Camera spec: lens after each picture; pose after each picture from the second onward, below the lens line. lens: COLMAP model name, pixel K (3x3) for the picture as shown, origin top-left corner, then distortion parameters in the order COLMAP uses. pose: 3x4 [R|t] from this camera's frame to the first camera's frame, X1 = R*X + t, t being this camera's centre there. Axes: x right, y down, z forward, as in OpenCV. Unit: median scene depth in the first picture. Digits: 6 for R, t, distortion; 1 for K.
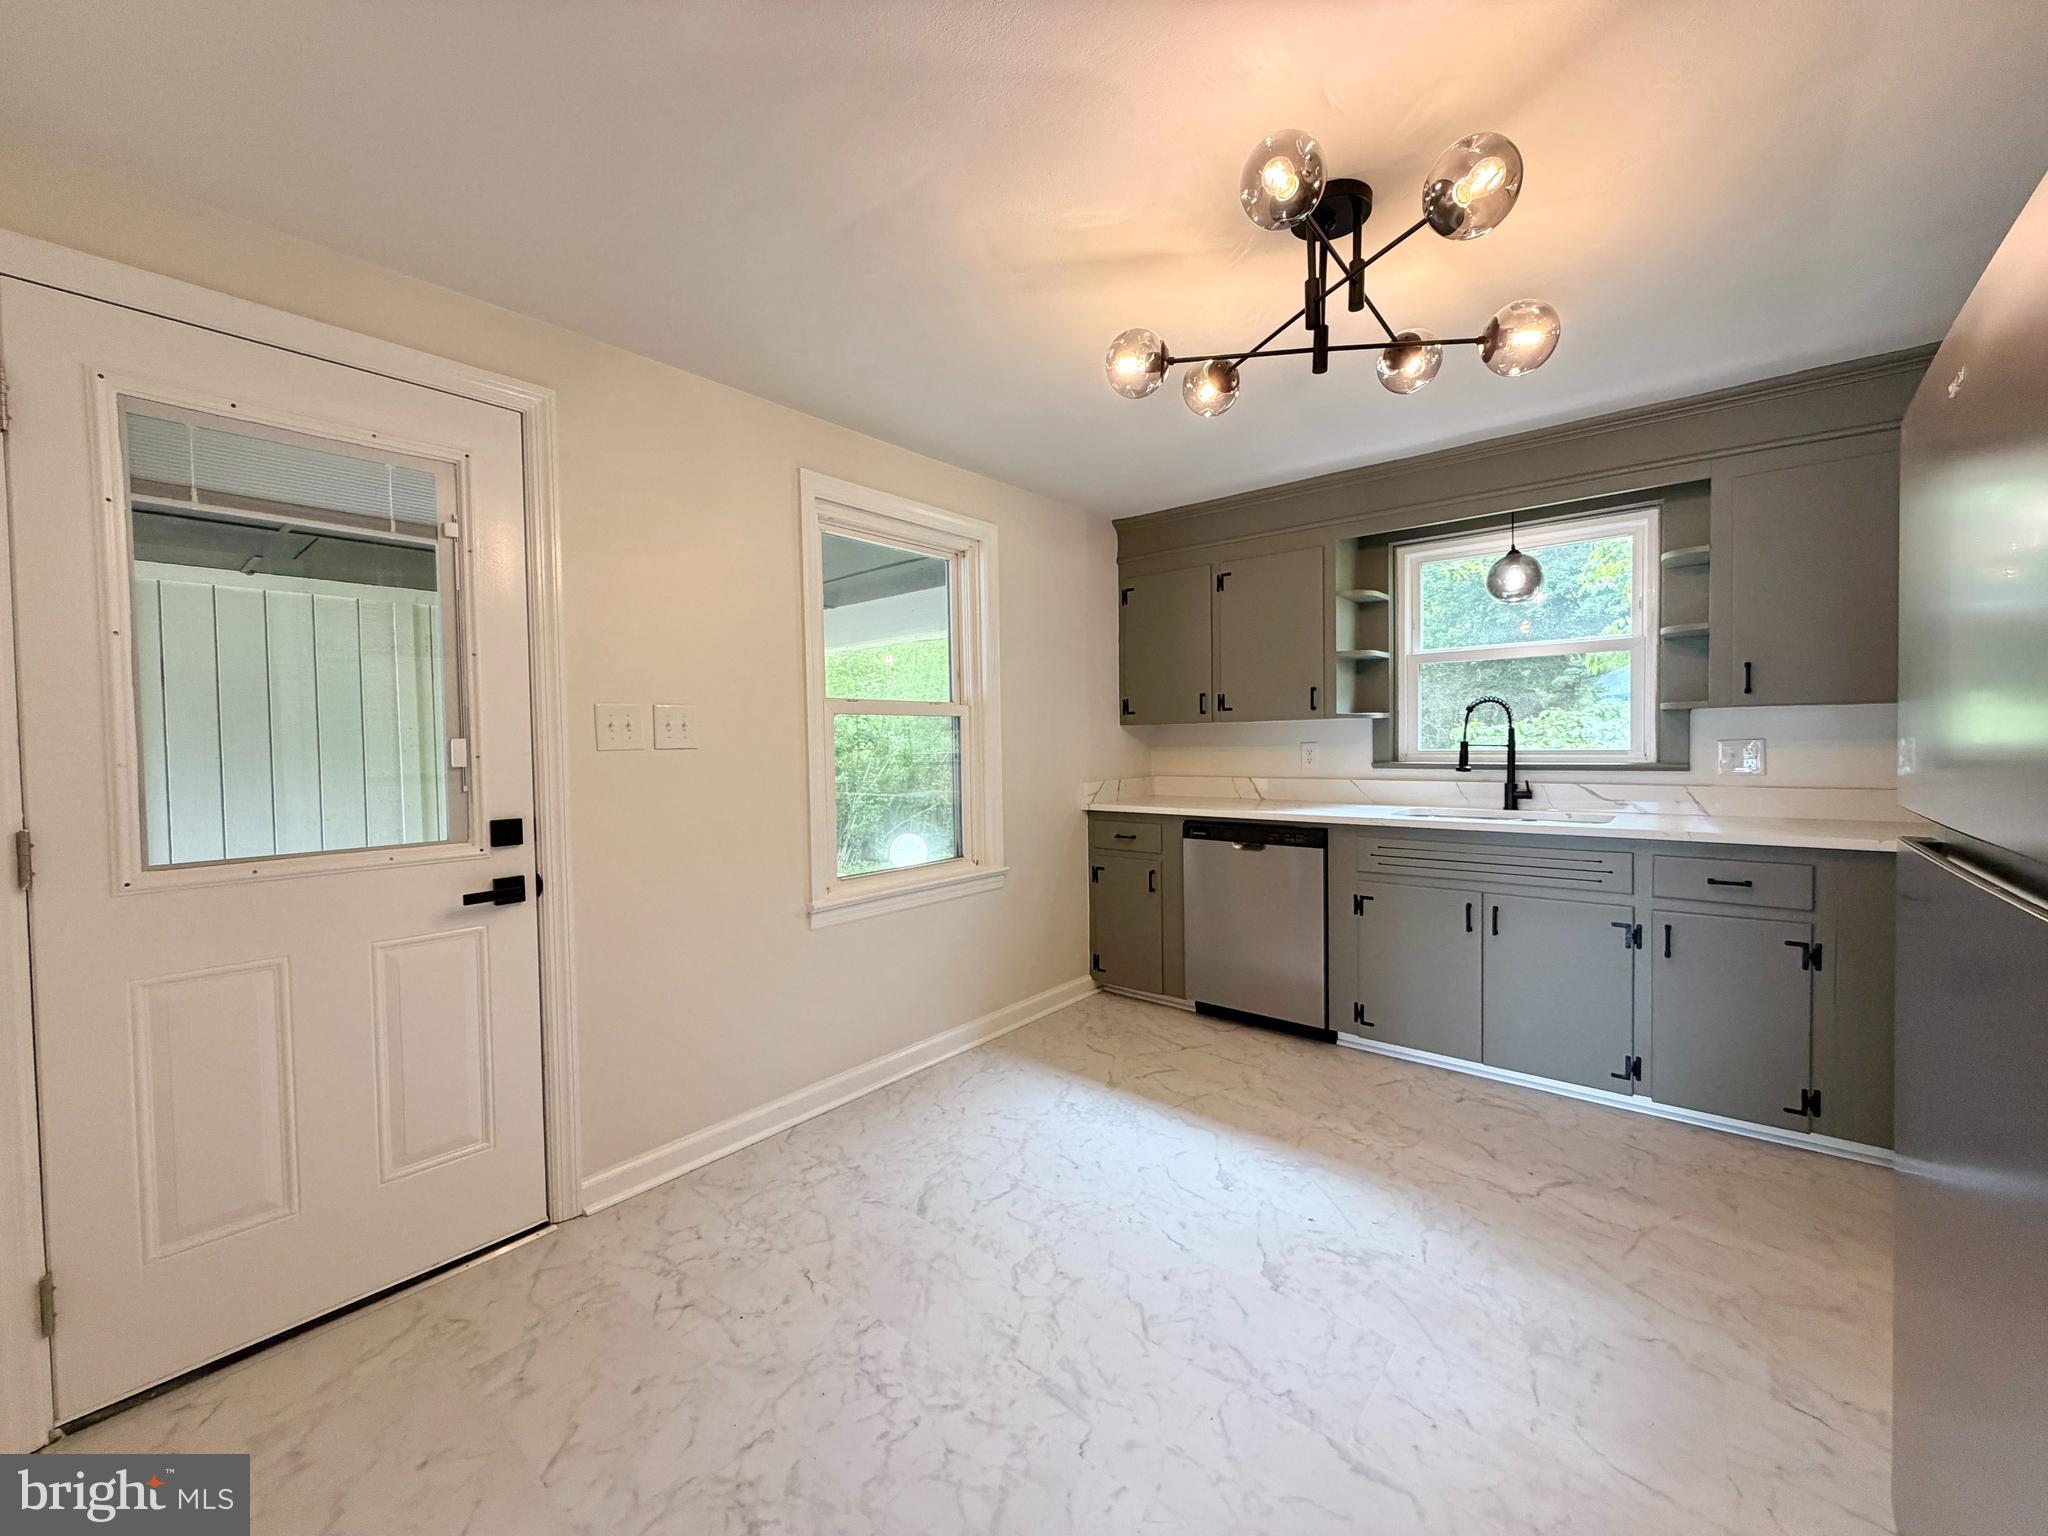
lens RADIAL K [[823.2, 0, 1024.0], [0, 823.2, 768.0], [0, 0, 1]] dist [0.000308, -0.000057]
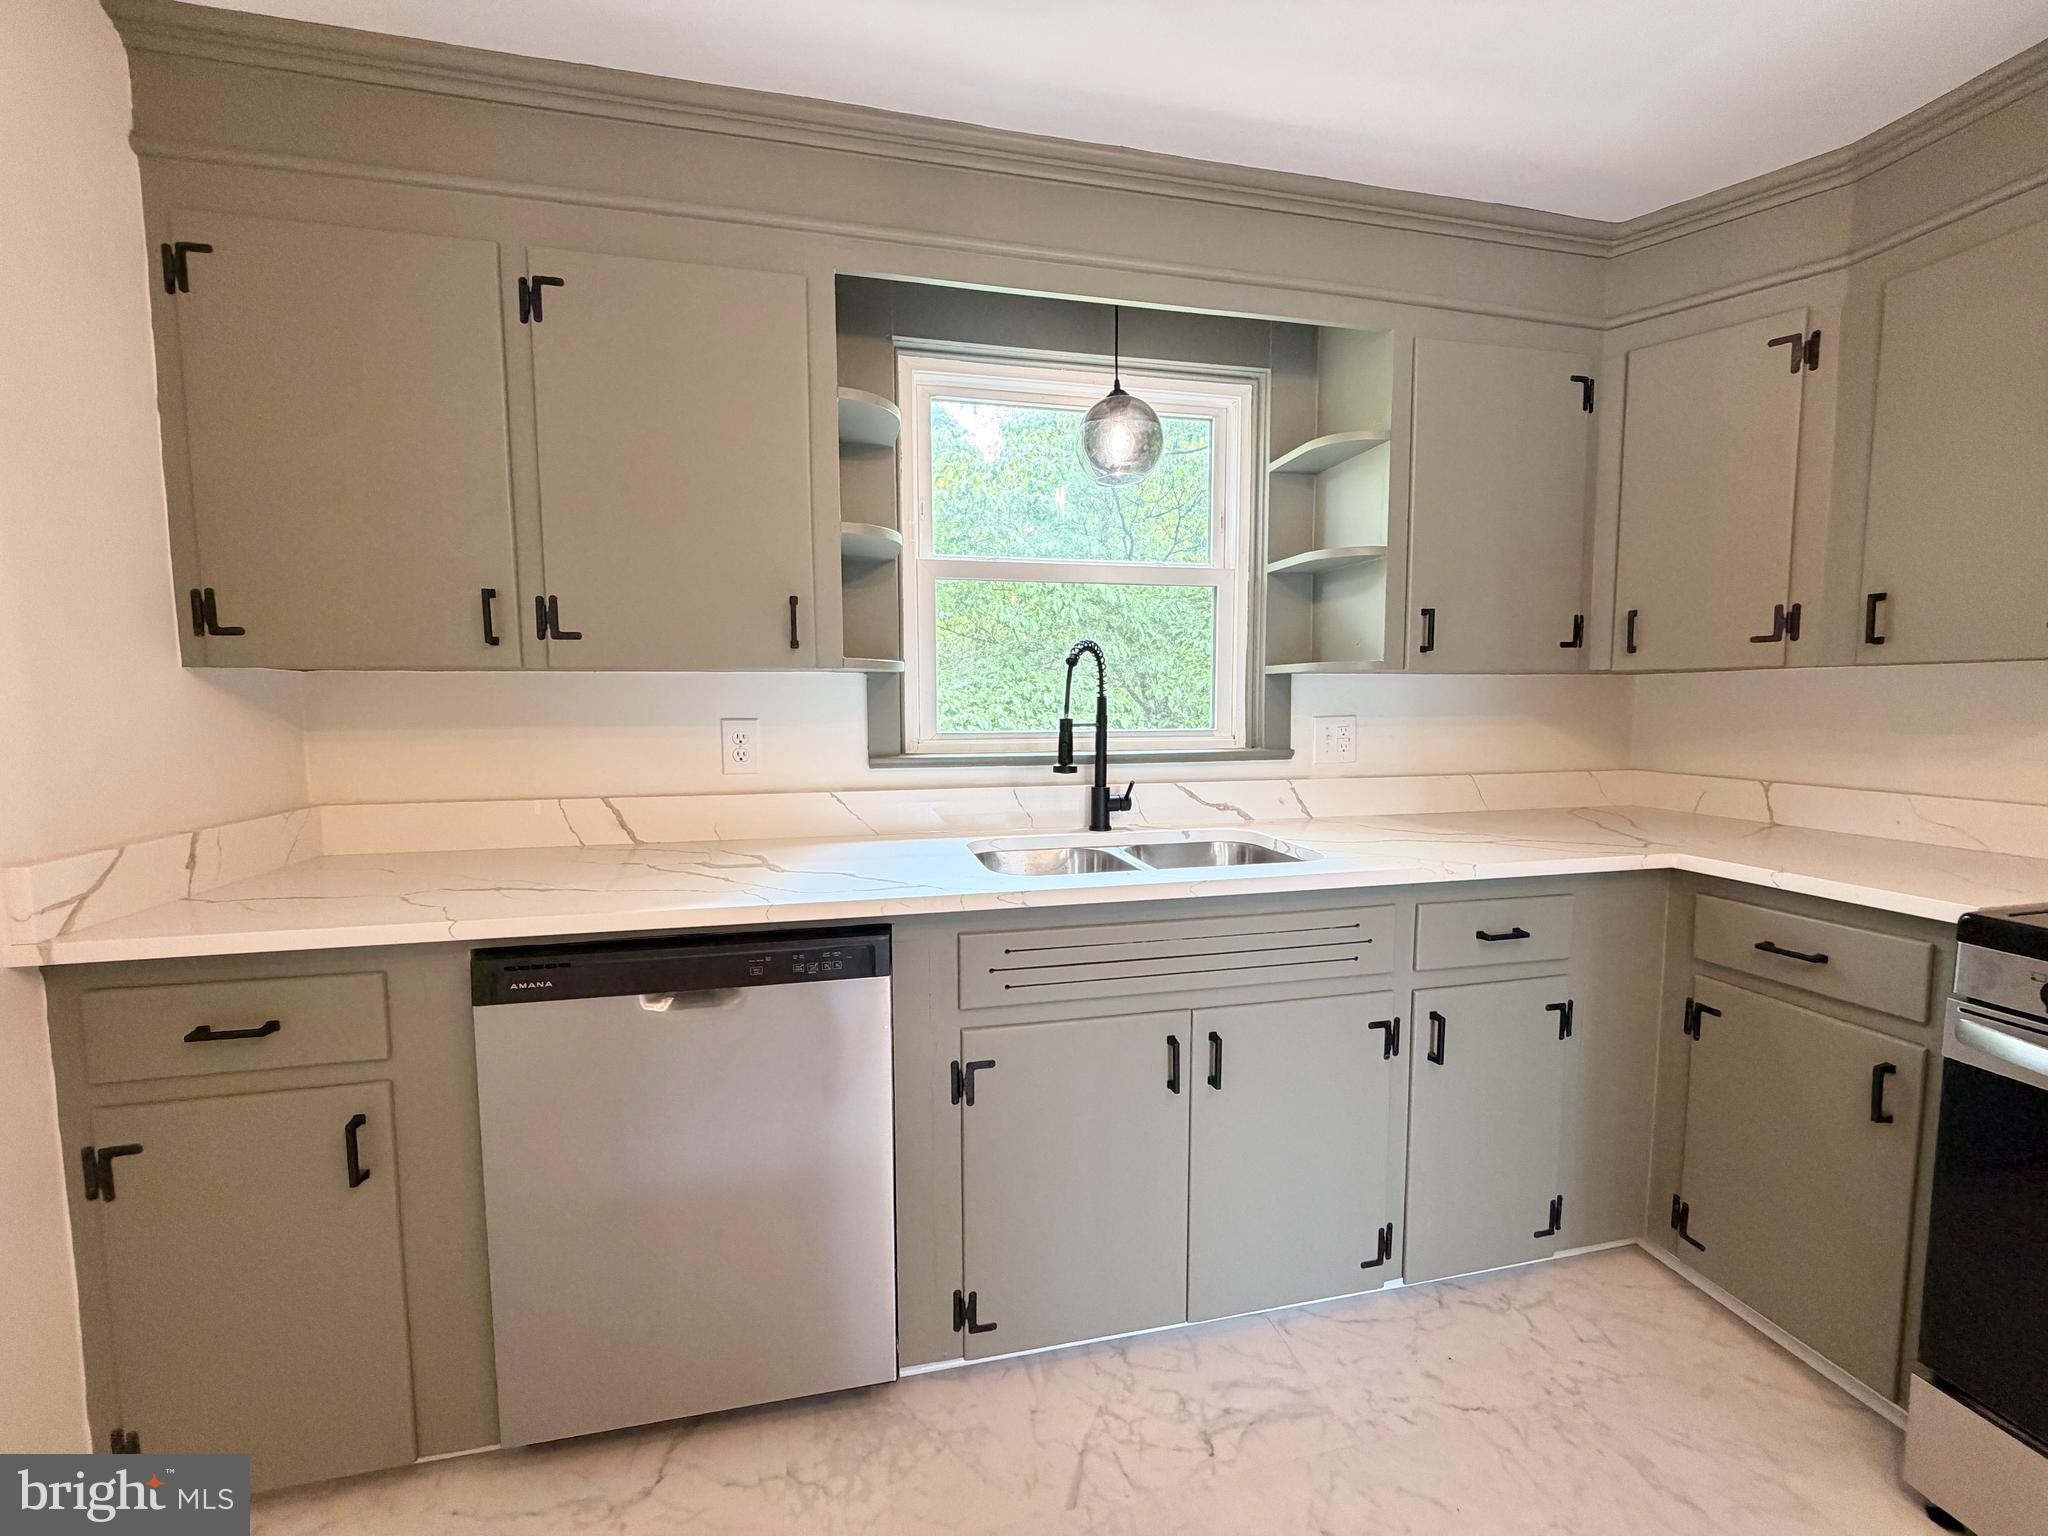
lens RADIAL K [[823.2, 0, 1024.0], [0, 823.2, 768.0], [0, 0, 1]] dist [0.000308, -0.000057]
pose [[0.614725, -0.050739, 0.787108, 0.078081], [0.021174, 0.998631, 0.047838, -0.025517], [-0.788457, -0.012741, 0.614957, 0.669150]]
